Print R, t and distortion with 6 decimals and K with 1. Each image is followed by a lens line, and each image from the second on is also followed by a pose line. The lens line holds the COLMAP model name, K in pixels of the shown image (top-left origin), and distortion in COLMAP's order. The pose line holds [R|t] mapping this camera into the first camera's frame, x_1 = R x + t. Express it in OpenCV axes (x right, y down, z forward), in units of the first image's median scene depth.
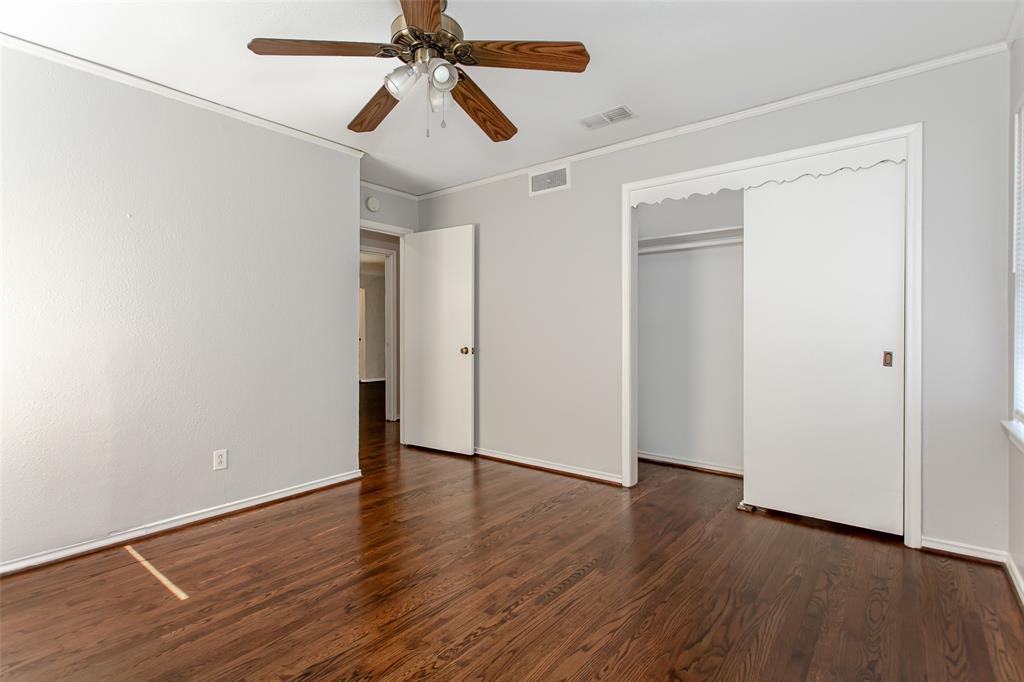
lens RADIAL K [[486.2, 0, 504.9], [0, 486.2, 343.7], [0, 0, 1]] dist [-0.005919, 0.003076]
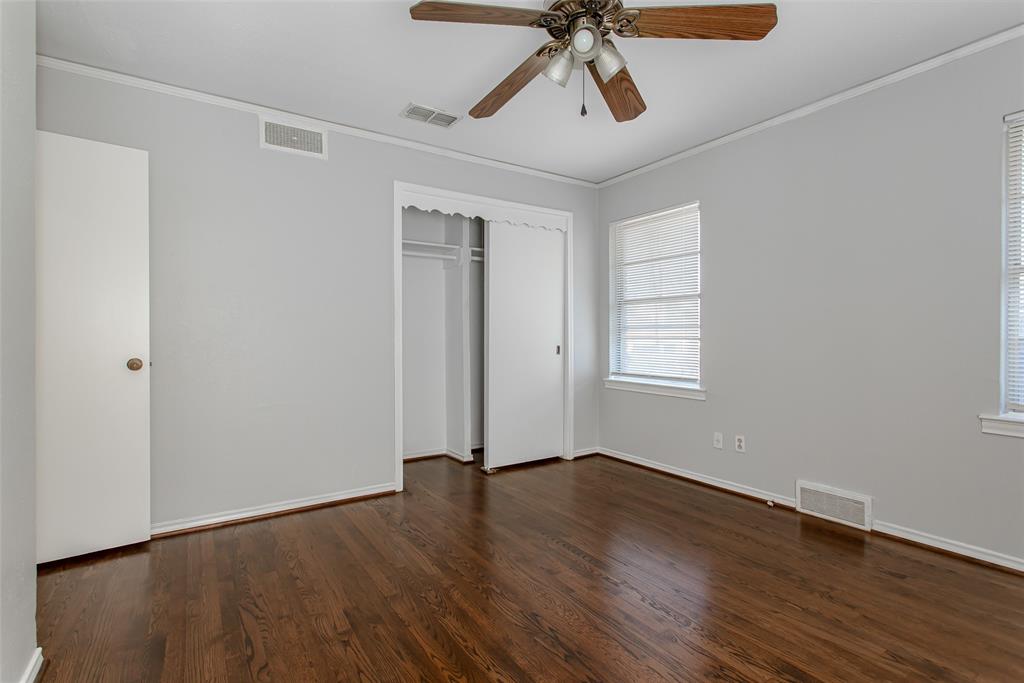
lens RADIAL K [[486.2, 0, 503.7], [0, 486.2, 347.8], [0, 0, 1]] dist [-0.005919, 0.003076]
pose [[0.306162, -0.023069, 0.951700, -0.696589], [0.026510, 0.999525, 0.015700, -0.004950], [-0.951610, 0.020423, 0.306628, 0.564574]]
